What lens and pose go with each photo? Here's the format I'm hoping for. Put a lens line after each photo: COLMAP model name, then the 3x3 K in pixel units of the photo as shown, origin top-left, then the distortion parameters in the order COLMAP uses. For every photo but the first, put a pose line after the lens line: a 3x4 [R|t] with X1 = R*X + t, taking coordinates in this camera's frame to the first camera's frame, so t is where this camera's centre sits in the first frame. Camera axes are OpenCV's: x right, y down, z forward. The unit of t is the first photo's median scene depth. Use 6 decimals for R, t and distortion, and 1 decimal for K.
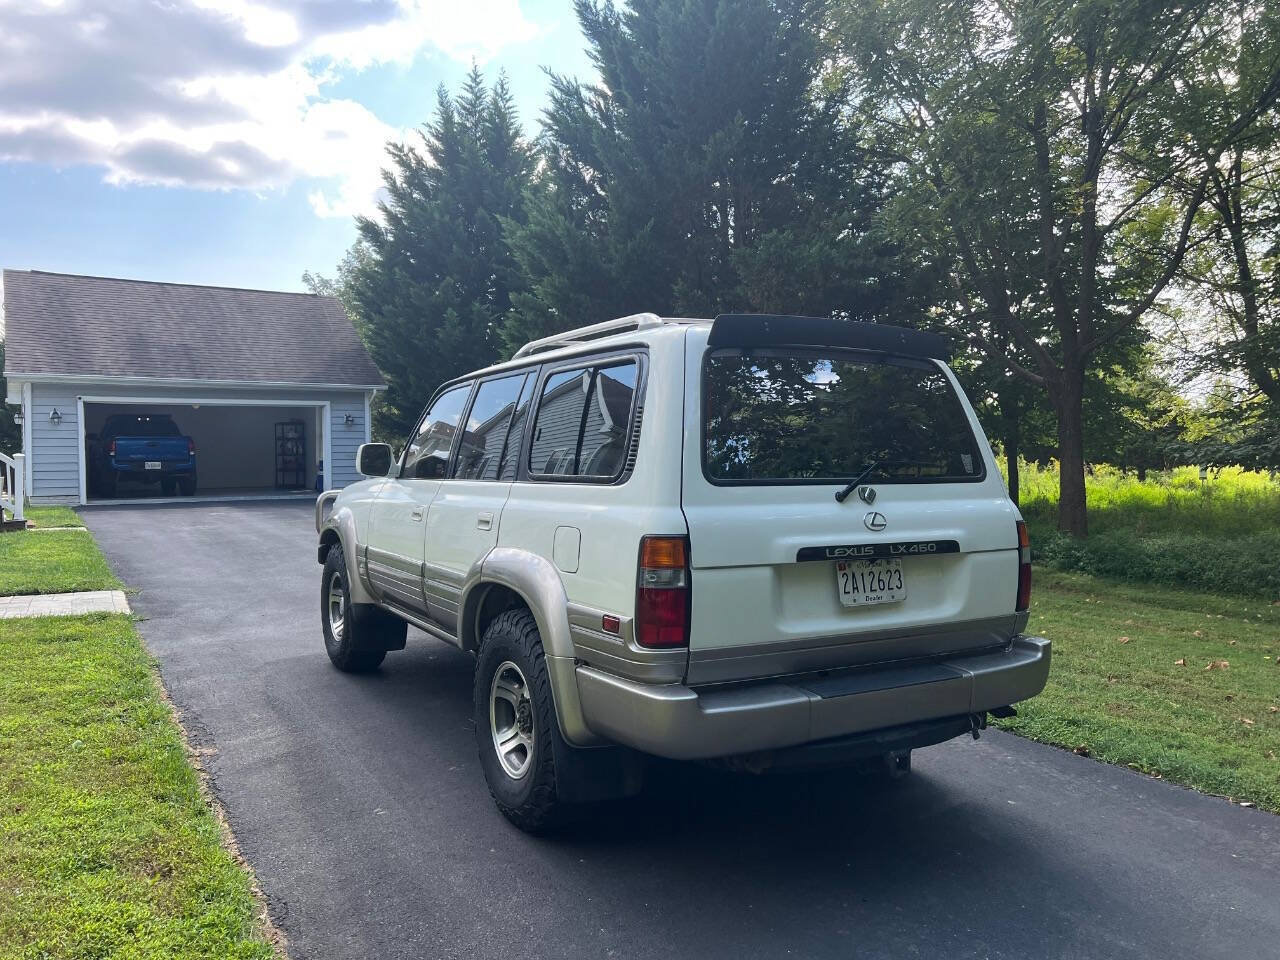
lens RADIAL K [[892.5, 0, 634.5], [0, 892.5, 485.5], [0, 0, 1]] dist [0.046791, -0.051263]
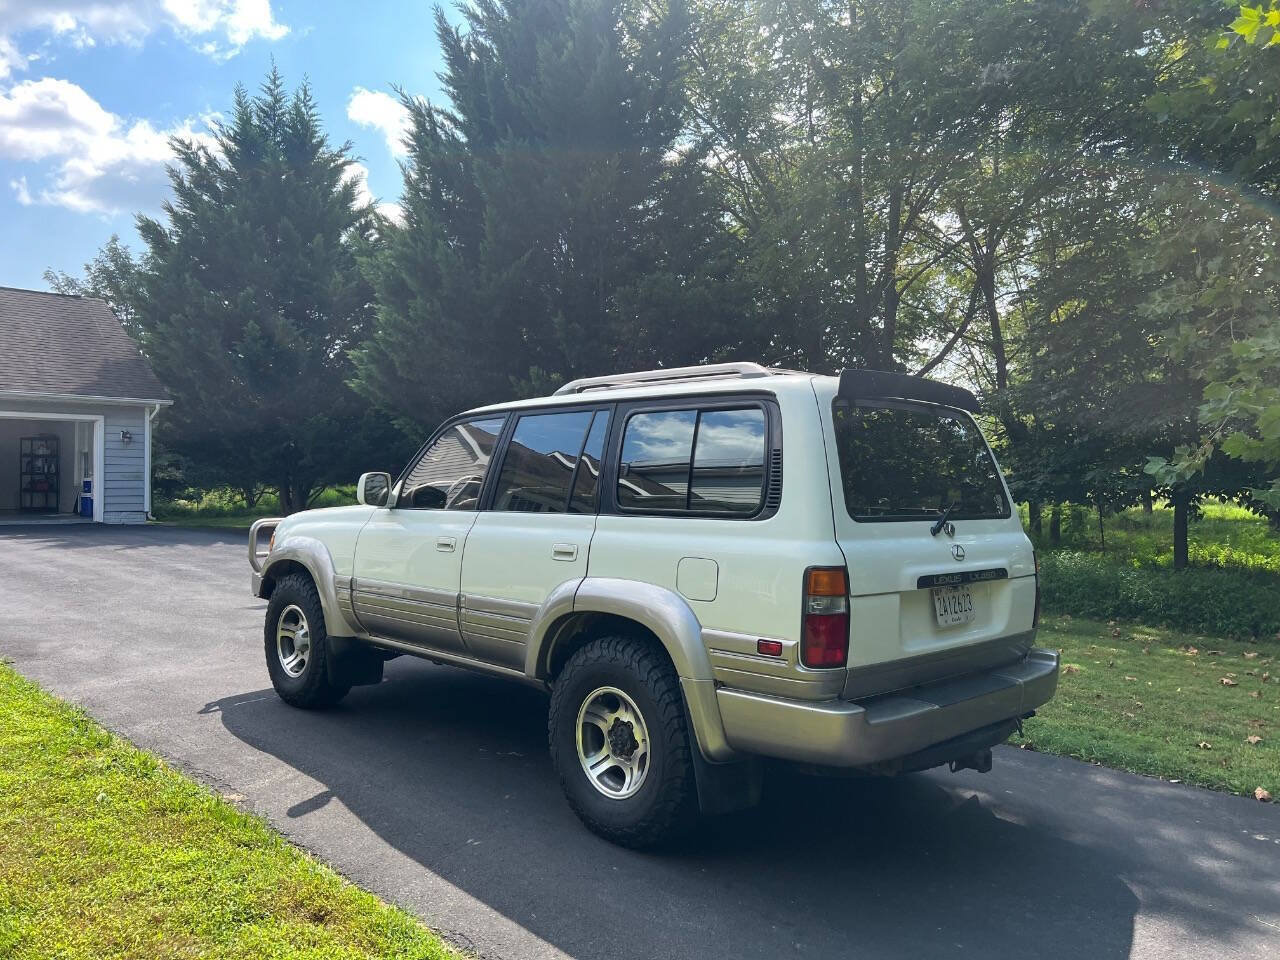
lens RADIAL K [[892.5, 0, 622.0], [0, 892.5, 494.8], [0, 0, 1]] dist [0.046791, -0.051263]
pose [[0.972587, 0.009616, 0.232342, -0.293612], [-0.005631, 0.999826, -0.017807, -0.008081], [-0.232473, 0.016010, 0.972471, -0.020429]]
